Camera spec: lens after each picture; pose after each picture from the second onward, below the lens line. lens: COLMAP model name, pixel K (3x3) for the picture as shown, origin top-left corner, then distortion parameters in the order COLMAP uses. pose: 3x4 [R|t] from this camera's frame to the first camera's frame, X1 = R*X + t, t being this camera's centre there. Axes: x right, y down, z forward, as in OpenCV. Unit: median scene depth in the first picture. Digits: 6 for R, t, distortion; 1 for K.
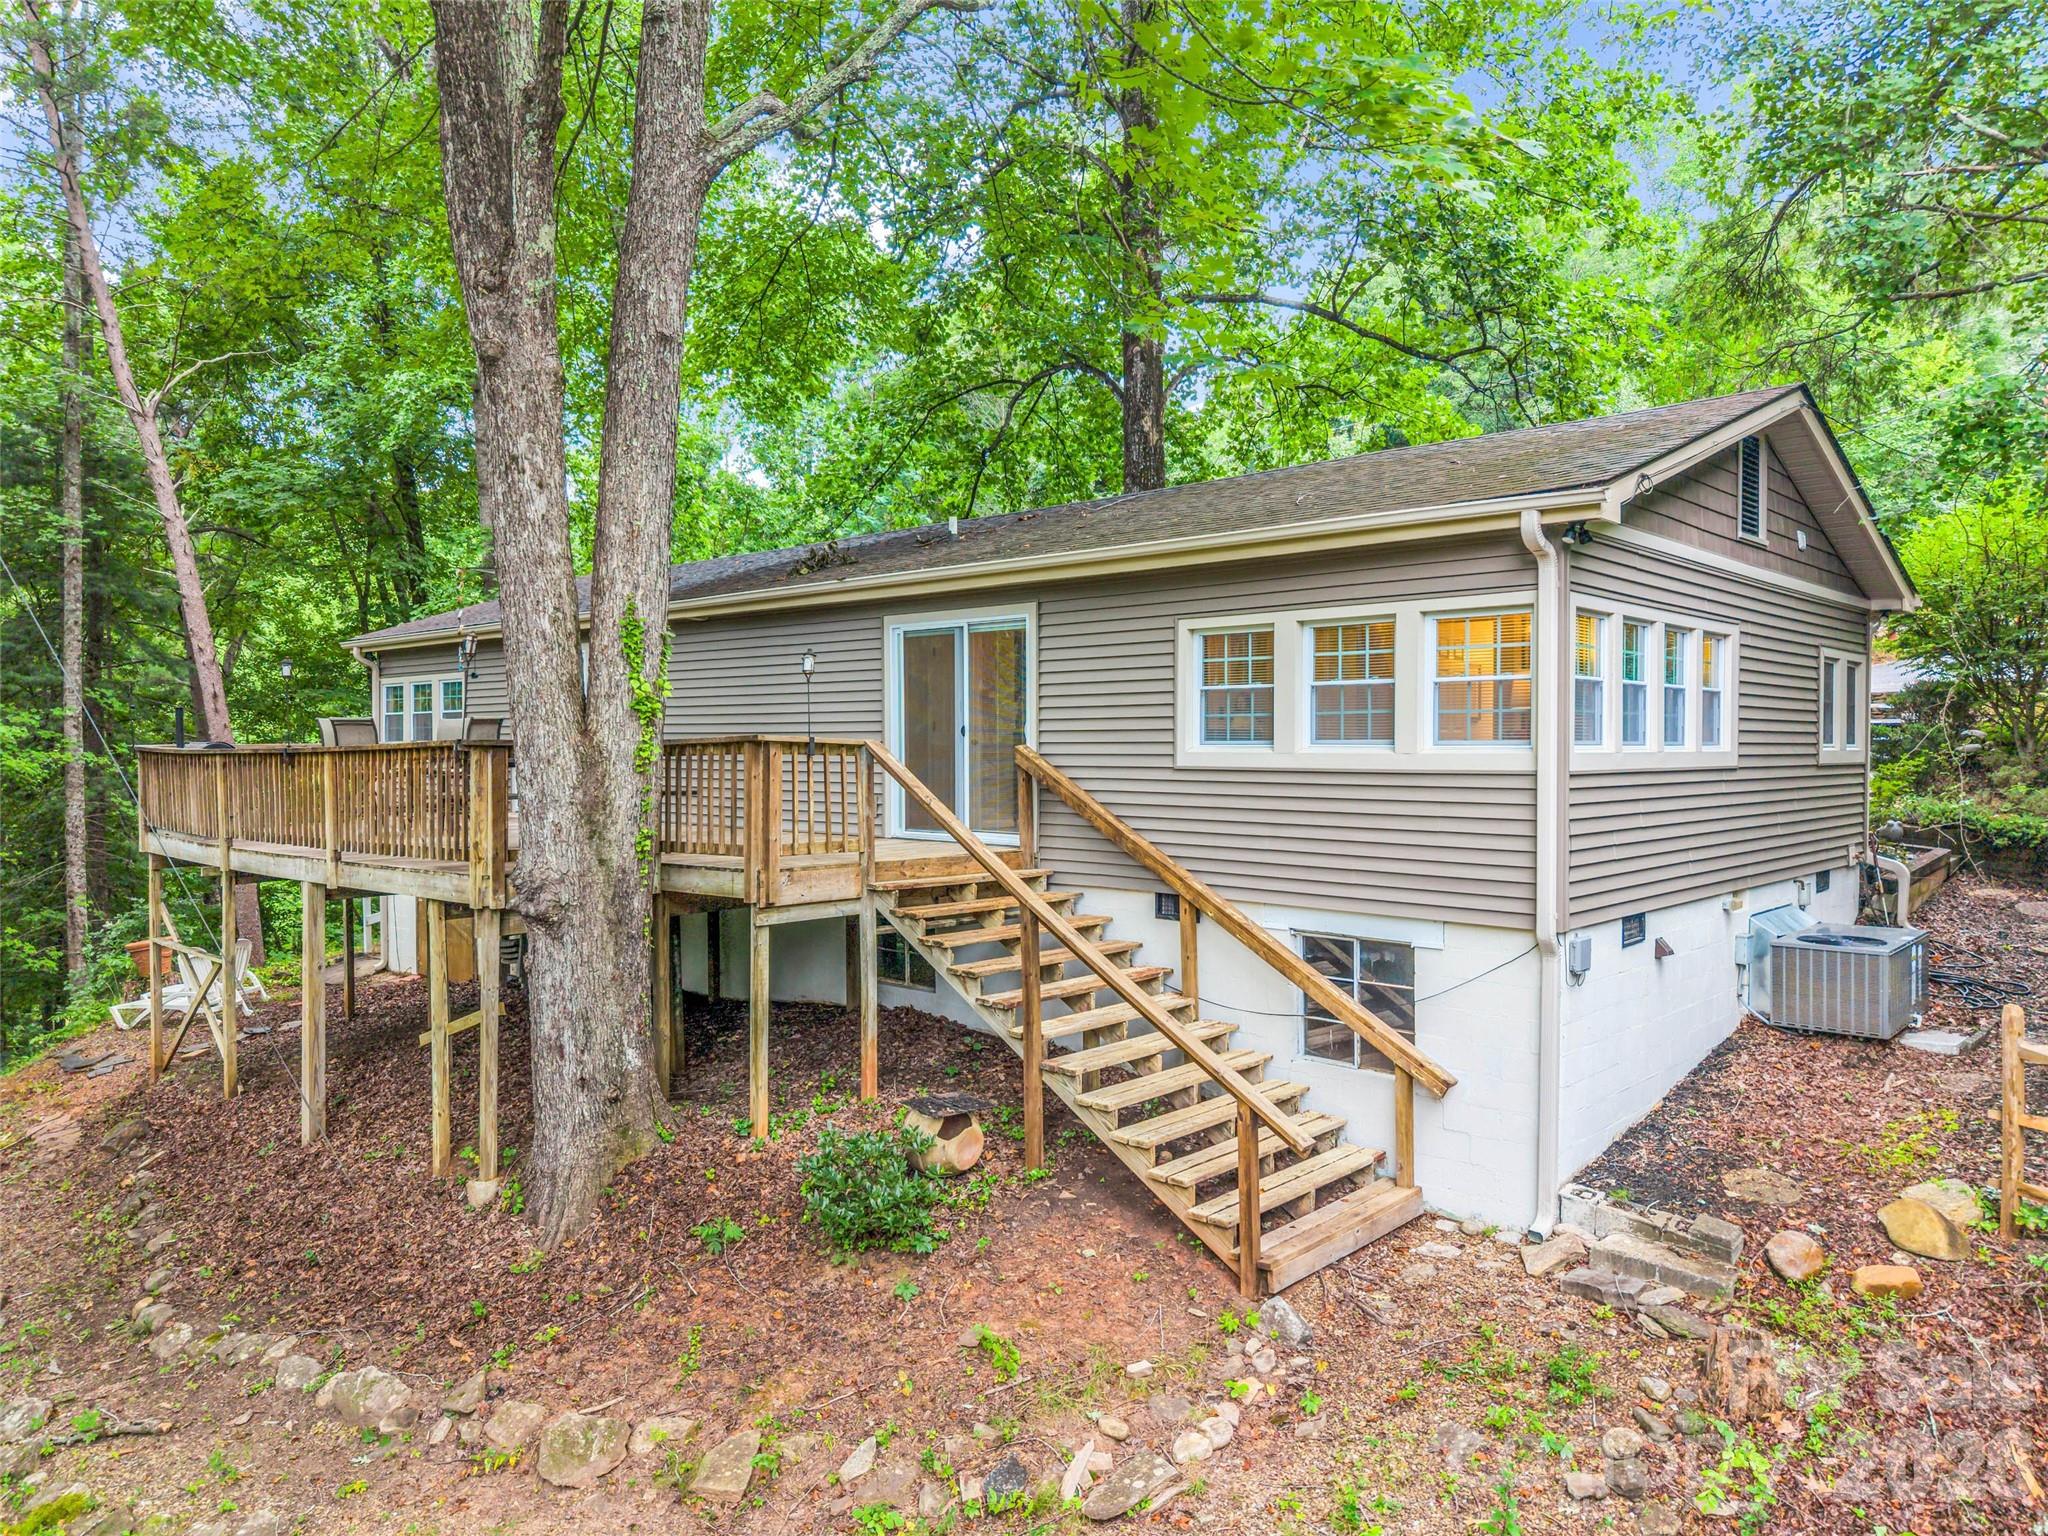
lens RADIAL K [[1415.1, 0, 1024.0], [0, 1415.1, 768.0], [0, 0, 1]] dist [0.008075, -0.006573]
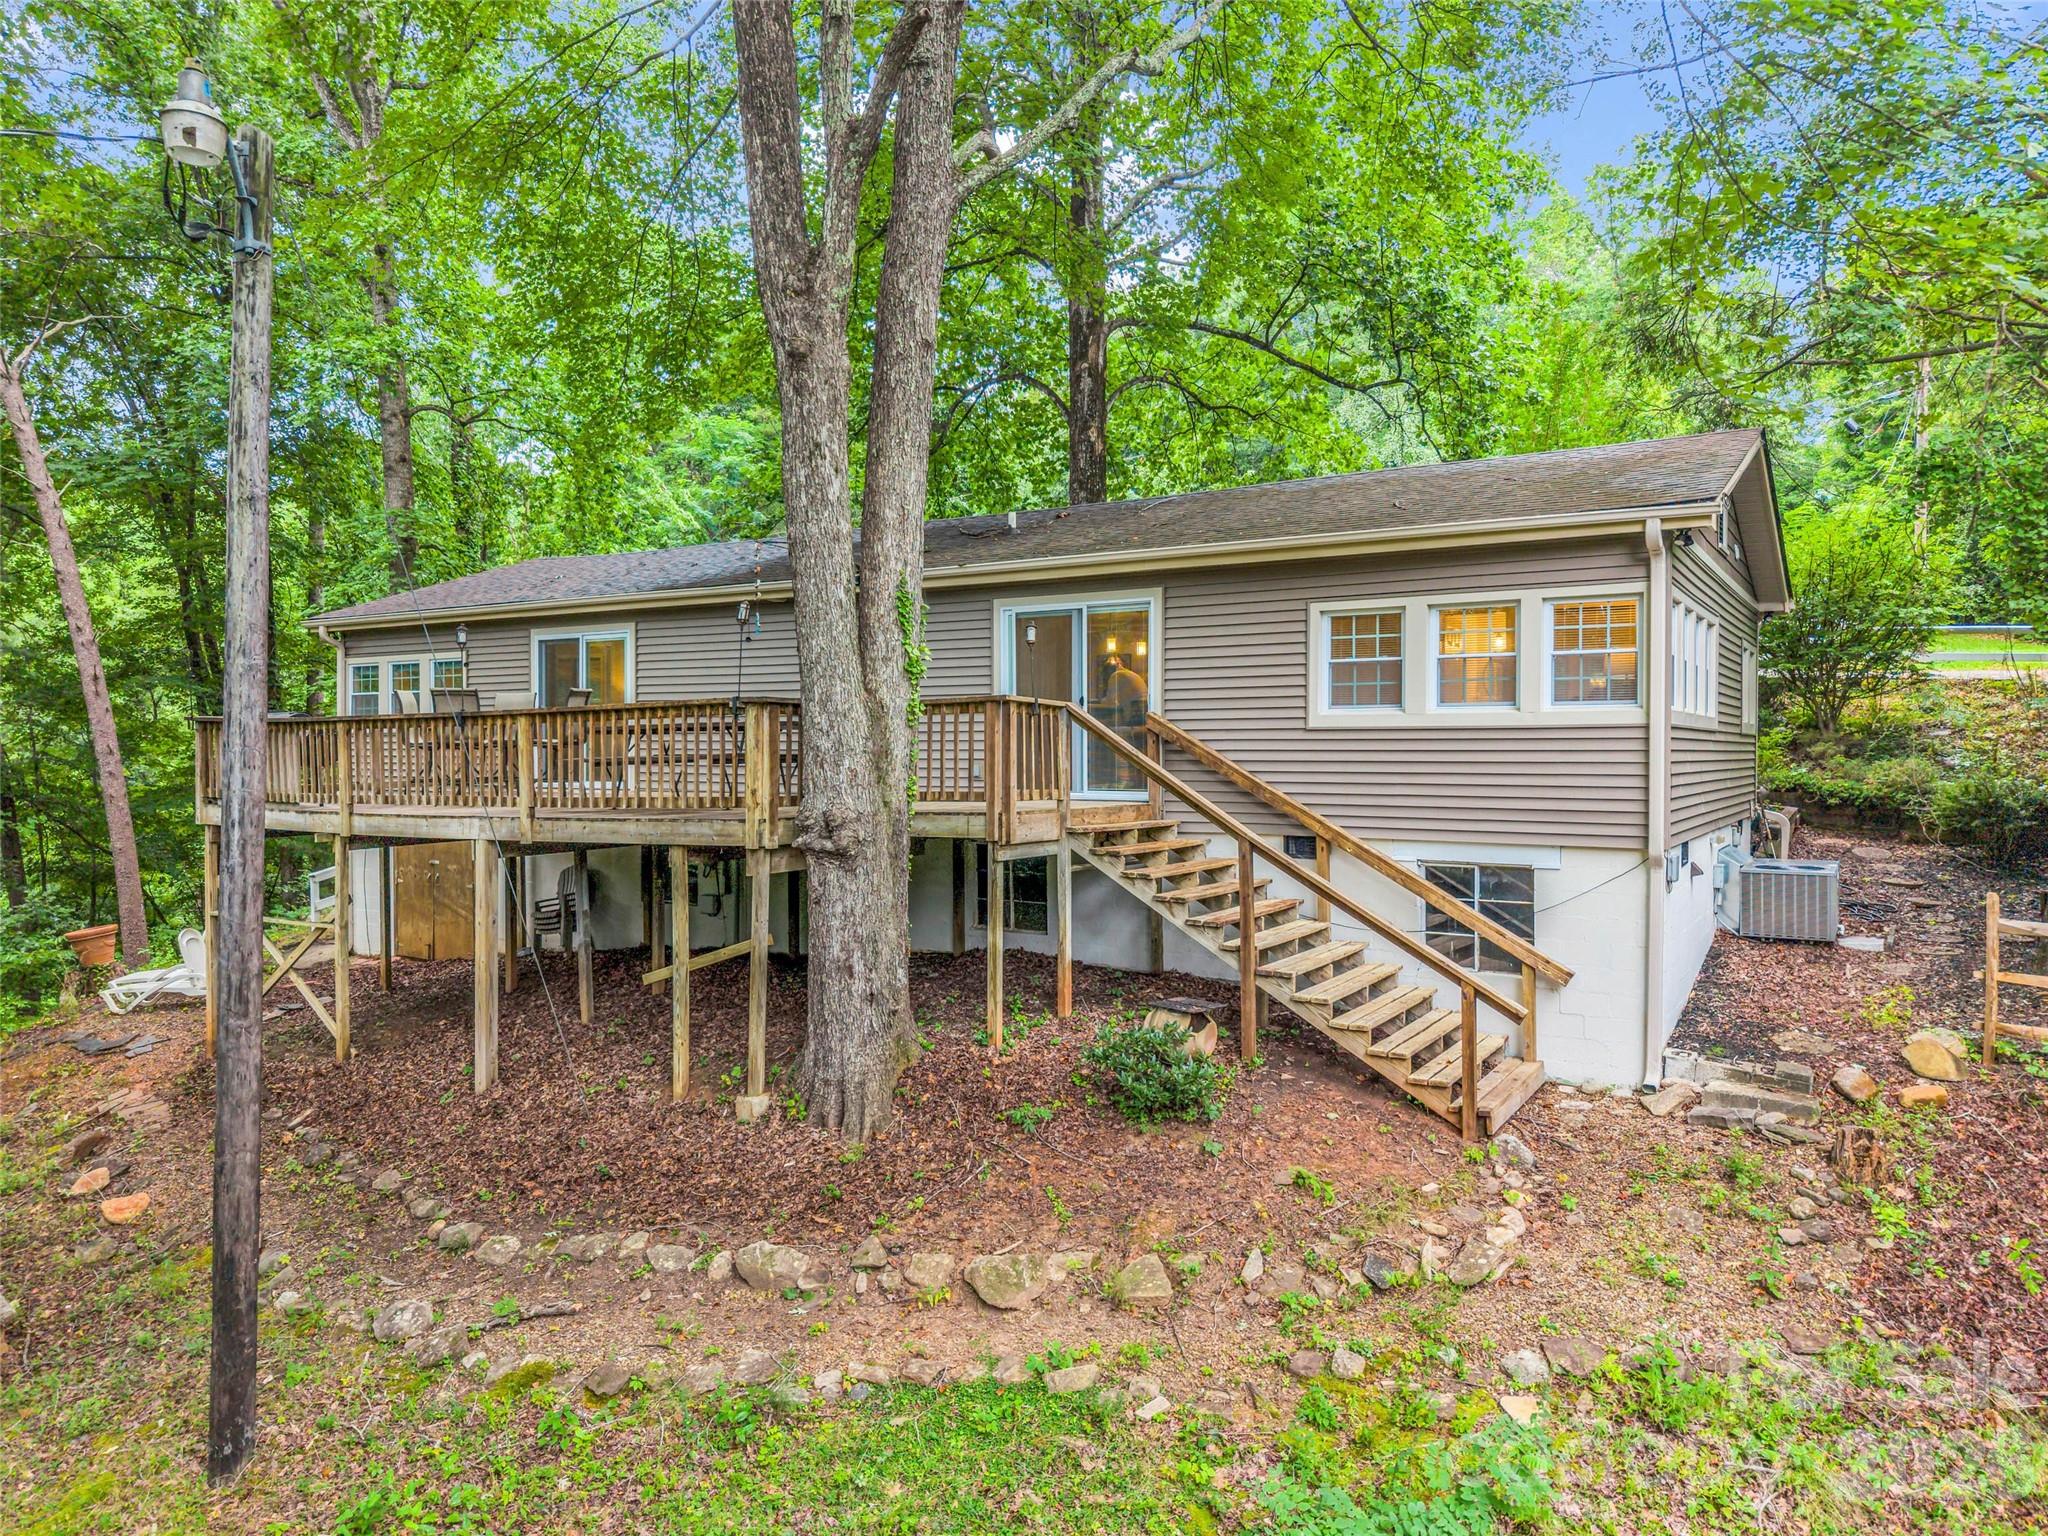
lens RADIAL K [[1415.1, 0, 1024.0], [0, 1415.1, 768.0], [0, 0, 1]] dist [0.008075, -0.006573]
pose [[0.980698, -0.002552, 0.195514, -0.396132], [0.003519, 0.999983, -0.004601, 0.041815], [-0.195499, 0.005200, 0.980690, -0.126727]]
